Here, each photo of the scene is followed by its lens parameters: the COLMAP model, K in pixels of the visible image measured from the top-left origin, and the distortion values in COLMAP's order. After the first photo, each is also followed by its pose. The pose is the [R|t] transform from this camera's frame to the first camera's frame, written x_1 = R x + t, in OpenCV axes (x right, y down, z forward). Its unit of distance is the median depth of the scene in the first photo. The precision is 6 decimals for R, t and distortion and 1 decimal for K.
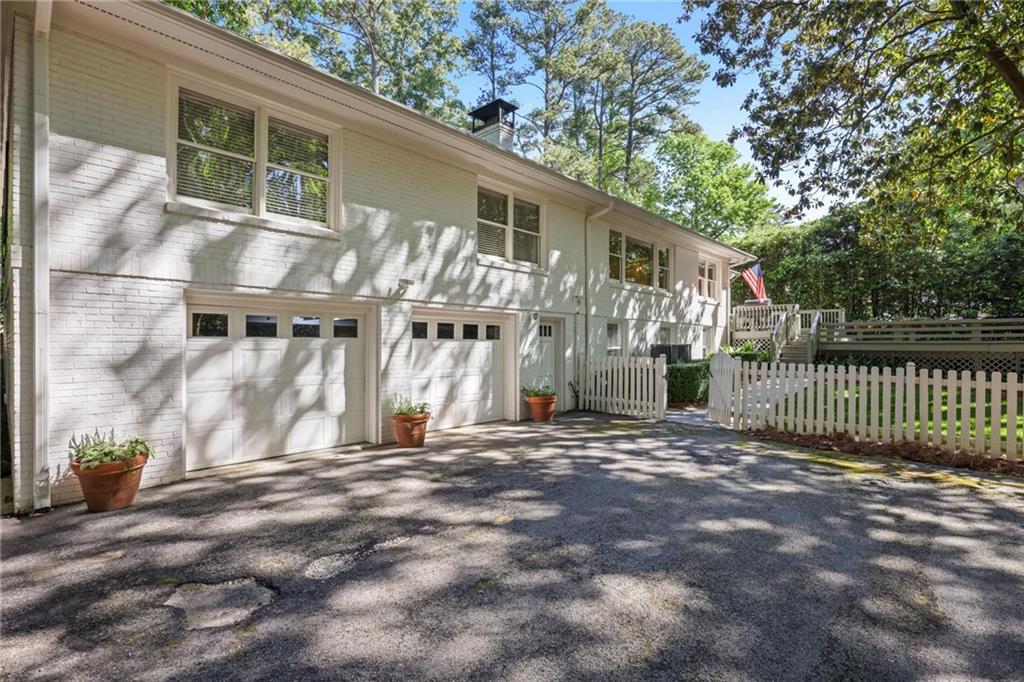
lens RADIAL K [[467.2, 0, 512.0], [0, 467.2, 341.0], [0, 0, 1]] dist [-0.002414, -0.000157]
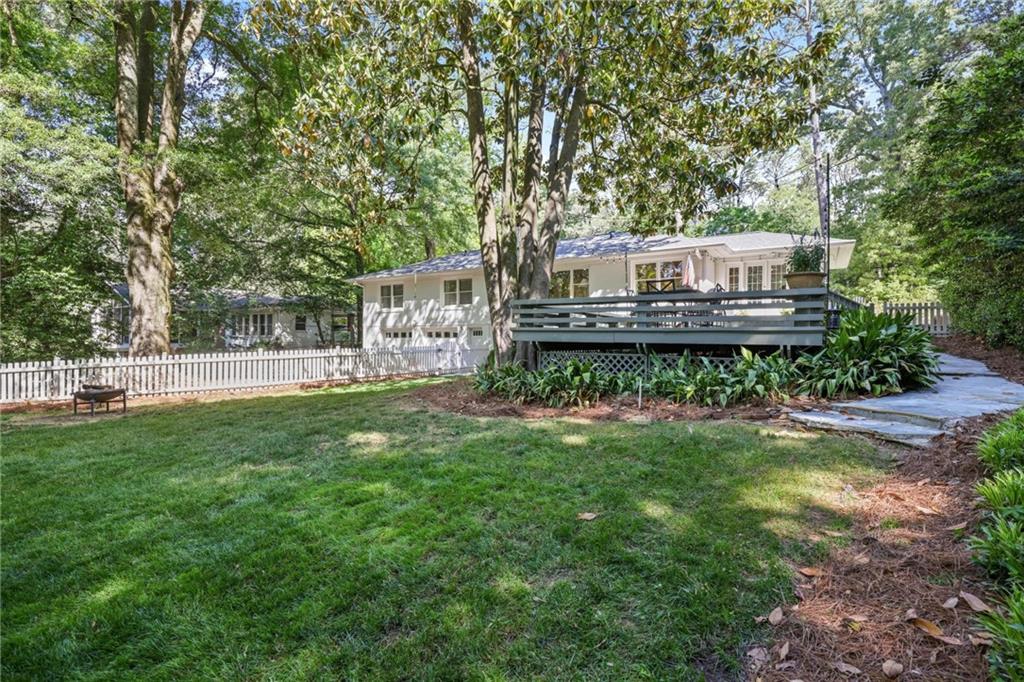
lens RADIAL K [[467.2, 0, 512.0], [0, 467.2, 341.0], [0, 0, 1]] dist [-0.002414, -0.000157]
pose [[0.160050, -0.001953, -0.987107, 2.560376], [0.003143, 0.999994, -0.001469, 0.020735], [0.987104, -0.002868, 0.160055, 0.907209]]
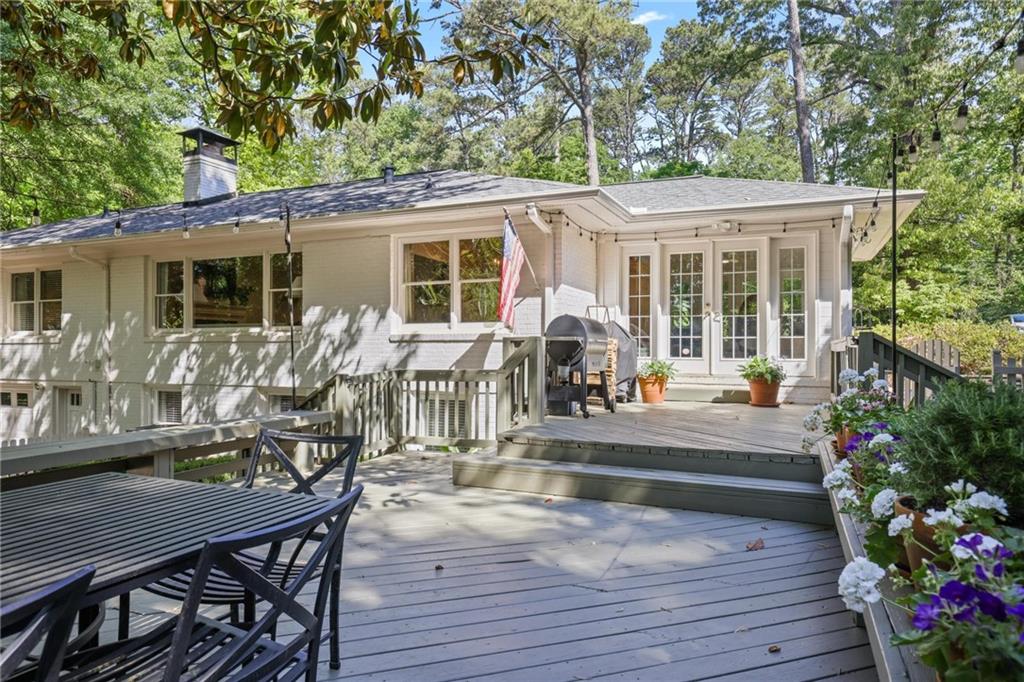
lens RADIAL K [[647.9, 0, 512.0], [0, 647.9, 341.0], [0, 0, 1]] dist [0.001904, -0.000588]
pose [[0.327548, -0.011943, -0.944759, 1.771192], [0.008000, 0.999919, -0.009867, -0.129714], [0.944801, -0.004326, 0.327617, 1.560822]]
